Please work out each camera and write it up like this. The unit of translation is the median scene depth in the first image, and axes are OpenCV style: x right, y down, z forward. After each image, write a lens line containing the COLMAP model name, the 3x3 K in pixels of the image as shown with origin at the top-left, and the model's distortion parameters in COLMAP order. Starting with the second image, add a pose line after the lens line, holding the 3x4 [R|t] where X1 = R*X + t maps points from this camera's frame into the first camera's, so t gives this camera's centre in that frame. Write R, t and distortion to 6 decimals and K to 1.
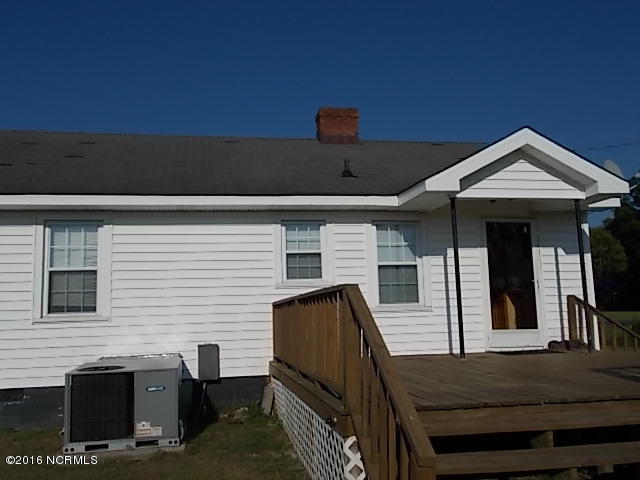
lens RADIAL K [[635.5, 0, 325.8], [0, 635.5, 238.8], [0, 0, 1]] dist [0.006854, 0.000000]
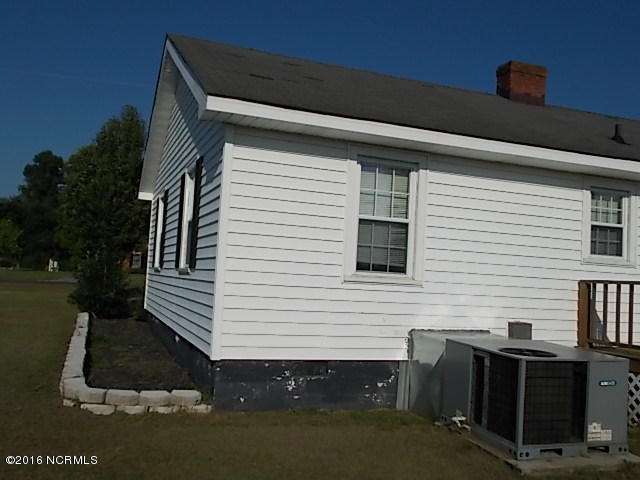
lens RADIAL K [[635.5, 0, 316.0], [0, 635.5, 242.0], [0, 0, 1]] dist [0.006854, 0.000000]
pose [[0.985036, 0.095984, 0.143147, -0.596165], [-0.105020, 0.992838, 0.056953, 0.039342], [-0.136655, -0.071134, 0.988061, 0.205851]]
